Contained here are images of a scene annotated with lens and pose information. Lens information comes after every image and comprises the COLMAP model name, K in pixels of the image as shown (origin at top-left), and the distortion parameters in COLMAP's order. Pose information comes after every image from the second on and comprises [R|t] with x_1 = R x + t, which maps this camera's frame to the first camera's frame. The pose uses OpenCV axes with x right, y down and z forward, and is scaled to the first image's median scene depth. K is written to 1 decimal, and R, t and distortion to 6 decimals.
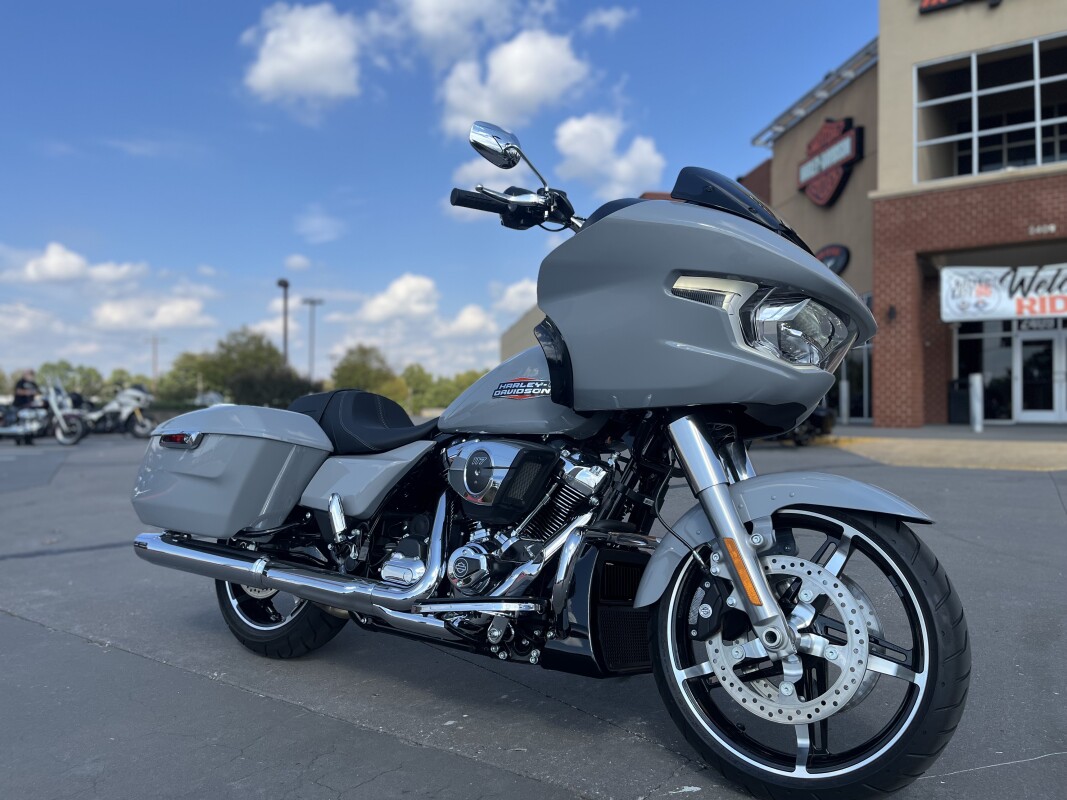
lens RADIAL K [[808.6, 0, 534.6], [0, 808.6, 405.9], [0, 0, 1]] dist [0.059991, -0.078011]
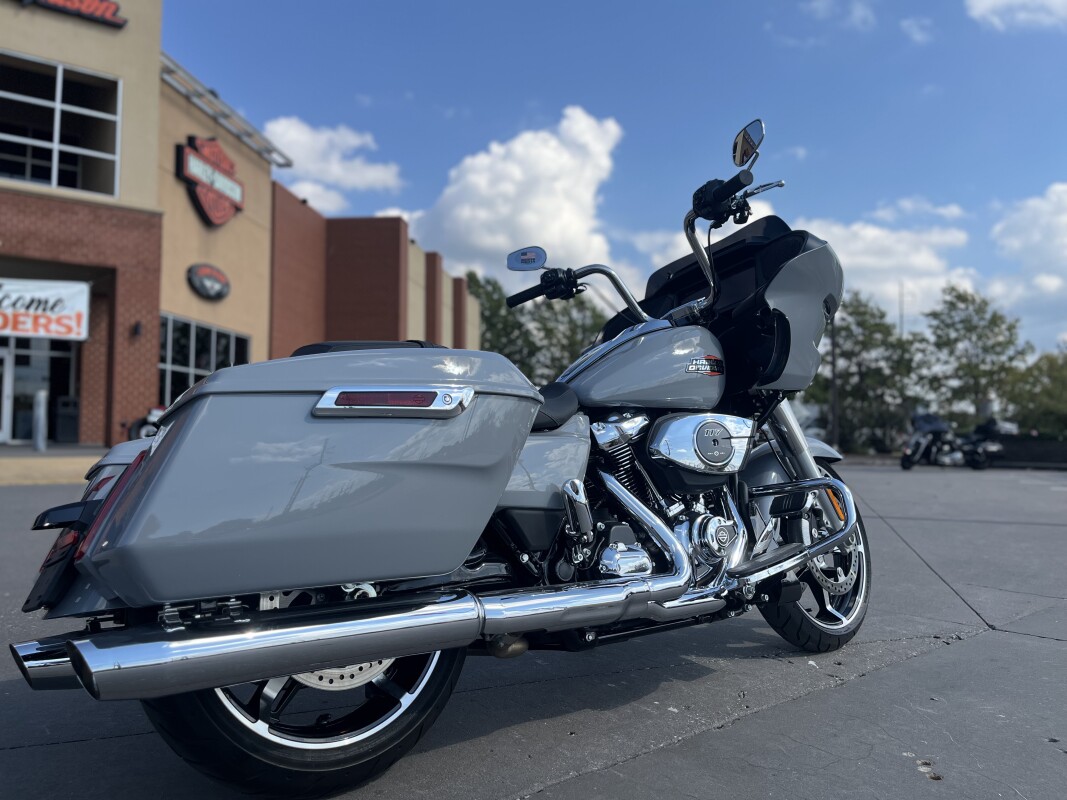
lens RADIAL K [[808.6, 0, 536.8], [0, 808.6, 401.1], [0, 0, 1]] dist [0.059991, -0.078011]
pose [[0.255207, 0.048478, 0.965670, -0.863746], [-0.013300, 0.998824, -0.046628, 0.060404], [-0.966795, -0.000944, 0.255552, 0.727801]]
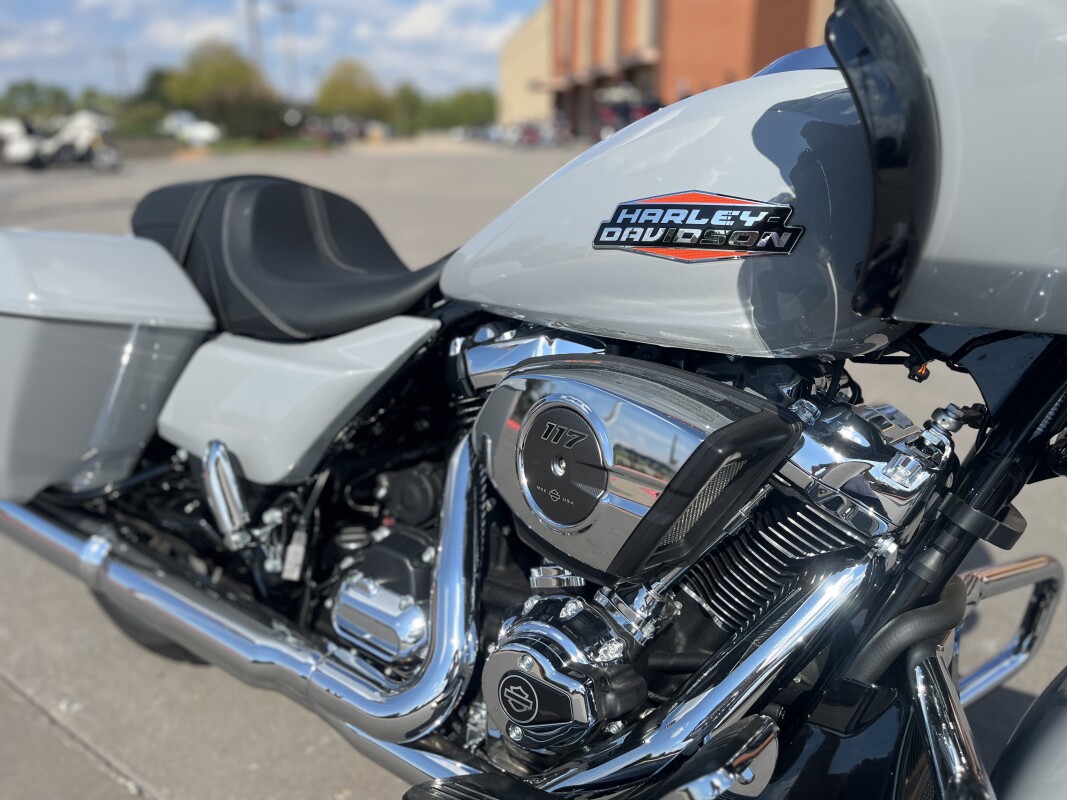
lens RADIAL K [[808.6, 0, 524.8], [0, 808.6, 395.7], [0, 0, 1]] dist [0.059991, -0.078011]
pose [[0.999925, -0.001302, -0.012154, -0.062440], [0.005051, 0.949477, 0.313796, -0.046993], [0.011131, -0.313834, 0.949412, 0.508607]]
